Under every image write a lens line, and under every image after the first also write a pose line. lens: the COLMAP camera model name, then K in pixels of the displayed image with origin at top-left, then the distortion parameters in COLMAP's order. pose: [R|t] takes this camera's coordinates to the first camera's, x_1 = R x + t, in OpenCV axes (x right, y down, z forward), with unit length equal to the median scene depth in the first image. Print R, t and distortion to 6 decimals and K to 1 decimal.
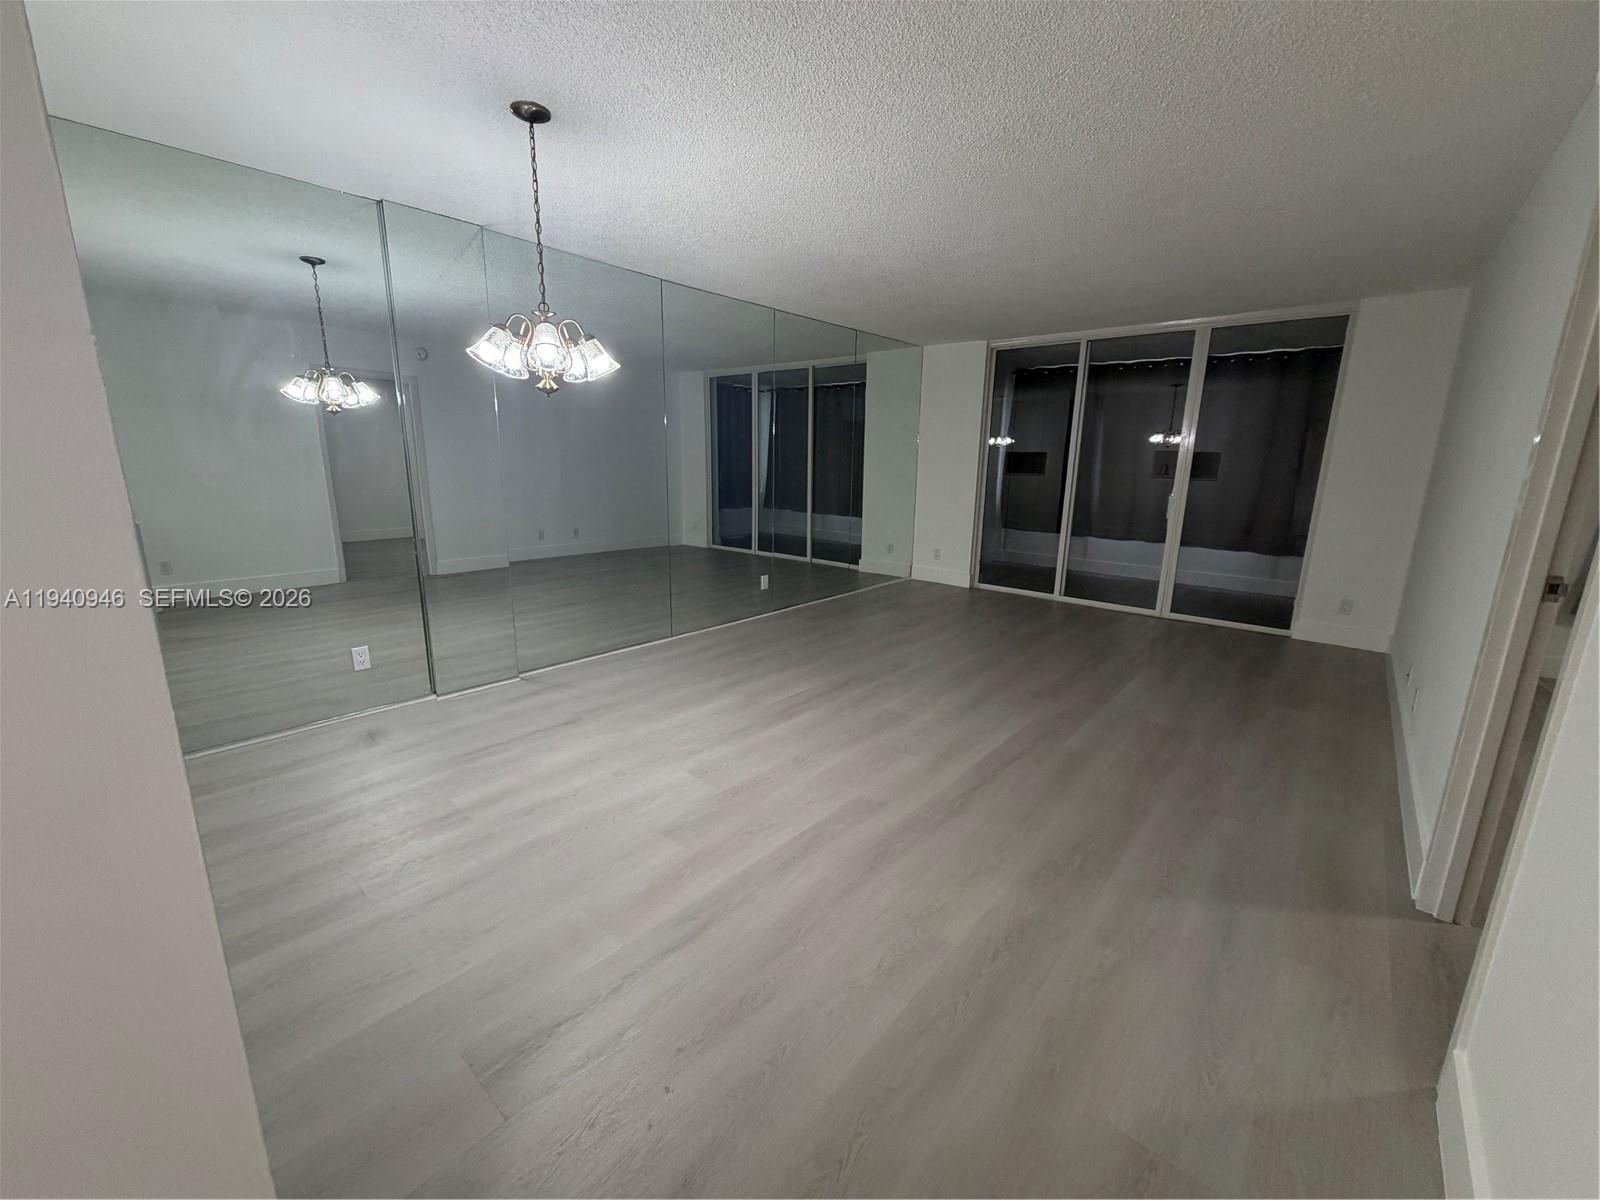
lens RADIAL K [[646.2, 0, 797.5], [0, 646.2, 600.8], [0, 0, 1]] dist [-0.000351, 0.000422]
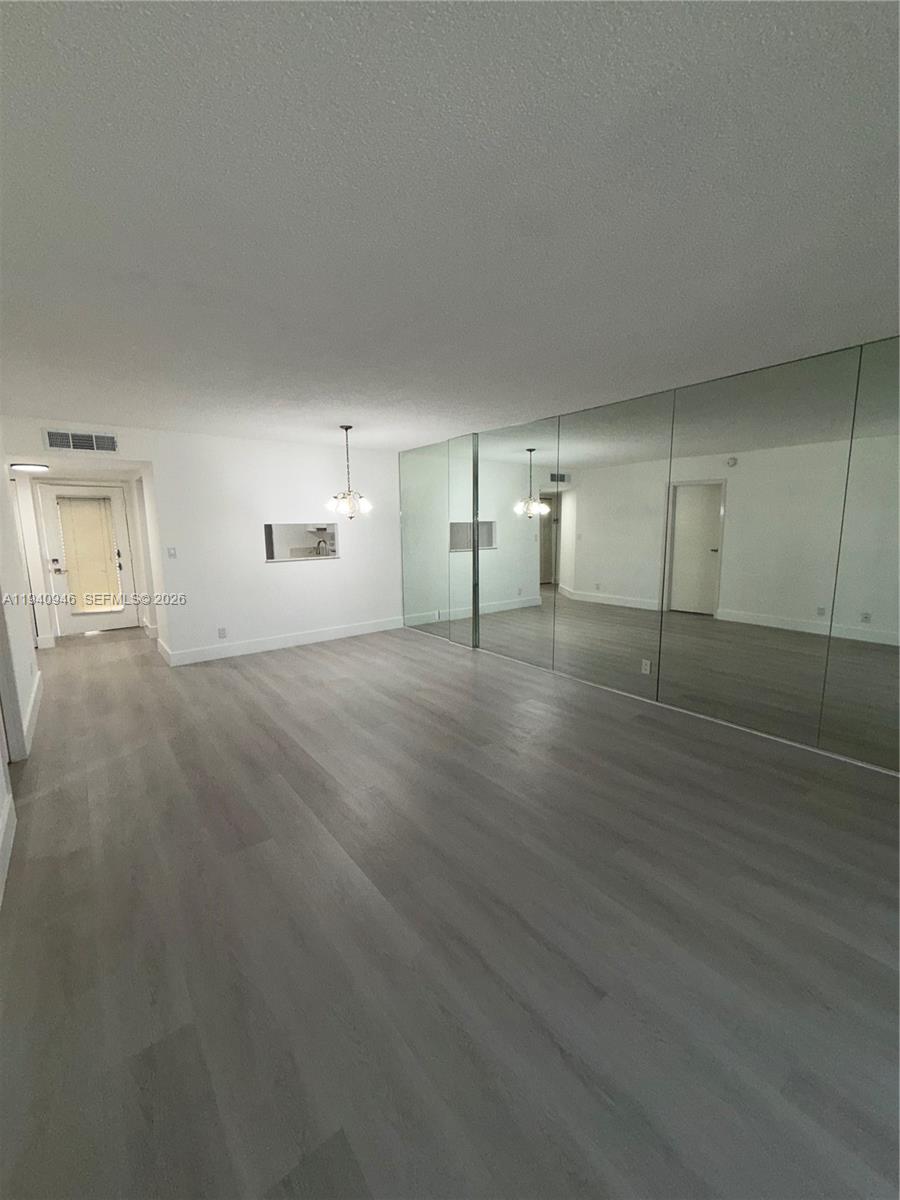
lens RADIAL K [[484.6, 0, 449.3], [0, 484.6, 598.1], [0, 0, 1]] dist [-0.000351, 0.000422]
pose [[-0.198909, 0.136249, -0.970501, 1.173098], [-0.217306, 0.959505, 0.179243, -0.329083], [0.955622, 0.246549, -0.161247, 1.340740]]
